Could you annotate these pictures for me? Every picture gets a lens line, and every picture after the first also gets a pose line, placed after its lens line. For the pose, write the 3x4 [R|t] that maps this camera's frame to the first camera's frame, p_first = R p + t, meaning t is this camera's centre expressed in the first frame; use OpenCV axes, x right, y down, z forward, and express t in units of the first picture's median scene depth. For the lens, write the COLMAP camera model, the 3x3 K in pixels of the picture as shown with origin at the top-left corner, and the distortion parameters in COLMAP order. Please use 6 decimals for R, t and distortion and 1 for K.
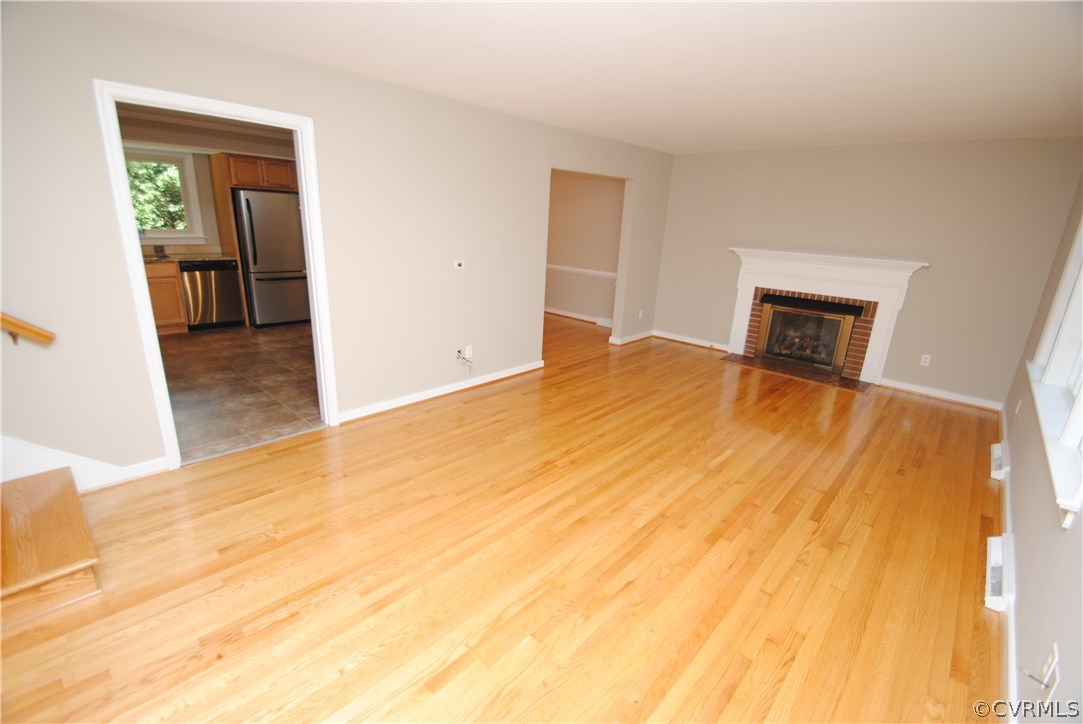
lens RADIAL K [[476.7, 0, 543.2], [0, 476.7, 359.4], [0, 0, 1]] dist [0.001640, -0.008876]
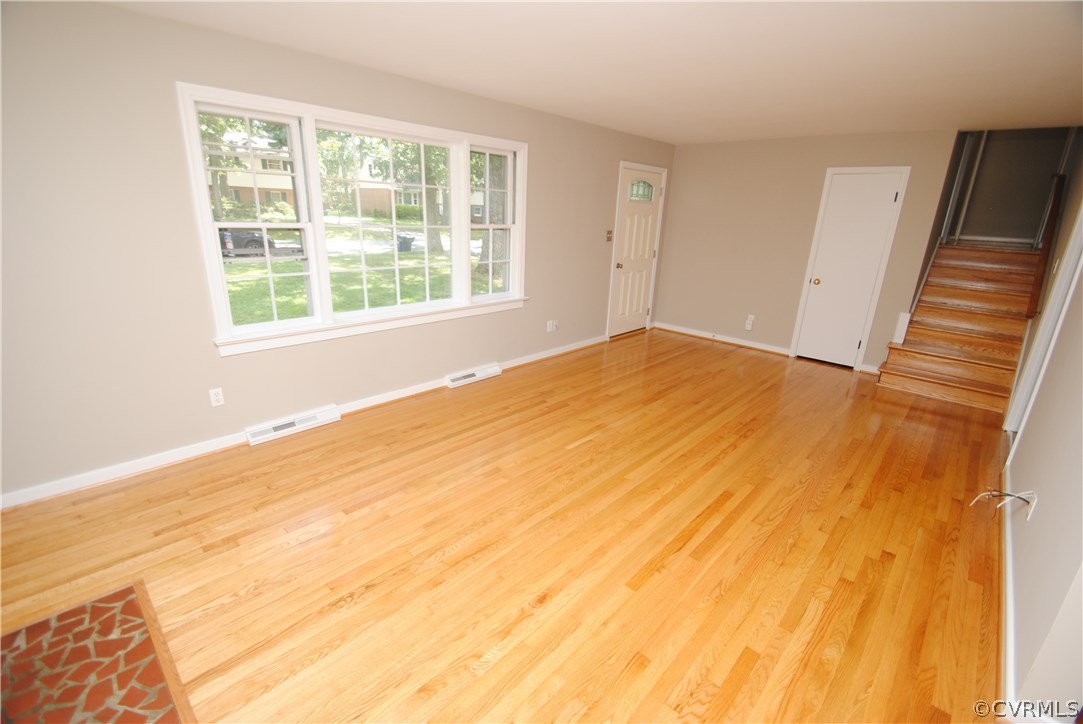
lens RADIAL K [[476.7, 0, 539.4], [0, 476.7, 358.2], [0, 0, 1]] dist [0.001640, -0.008876]
pose [[-0.996417, -0.083753, -0.011735, 0.370218], [-0.076180, 0.828607, 0.554623, -0.371150], [-0.036727, 0.553530, -0.832019, 1.313471]]
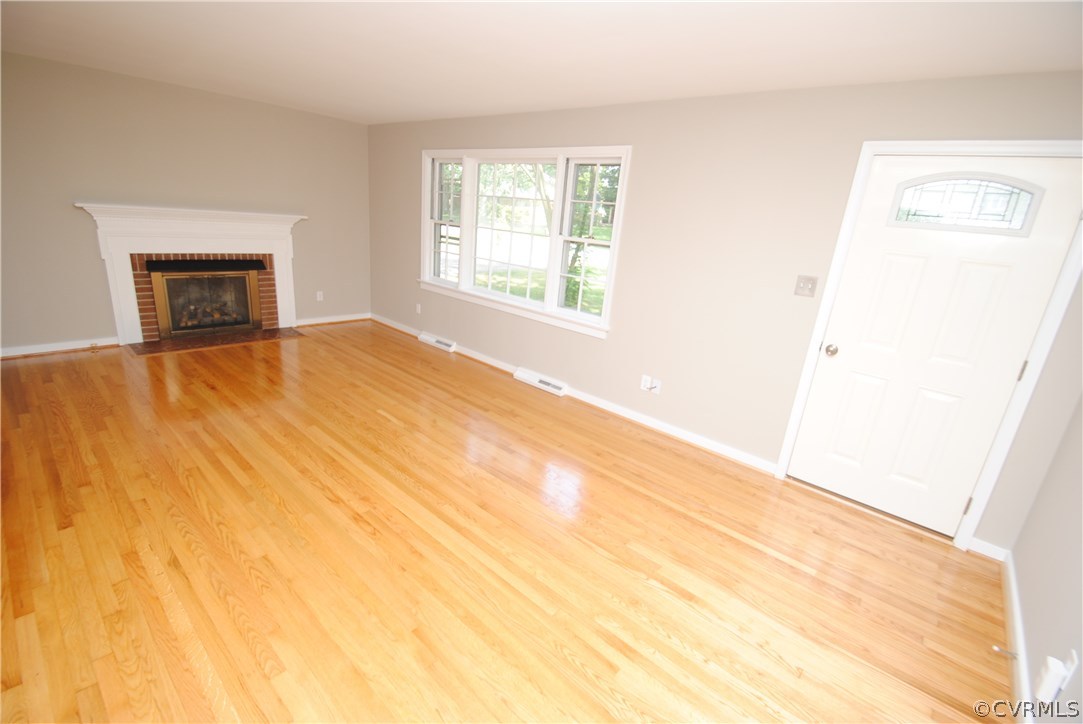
lens RADIAL K [[476.7, 0, 540.7], [0, 476.7, 359.2], [0, 0, 1]] dist [0.001640, -0.008876]
pose [[-0.014711, -0.333385, 0.942676, -0.451236], [0.193845, 0.923941, 0.329784, -0.154283], [-0.980922, 0.187585, 0.051033, 0.440126]]
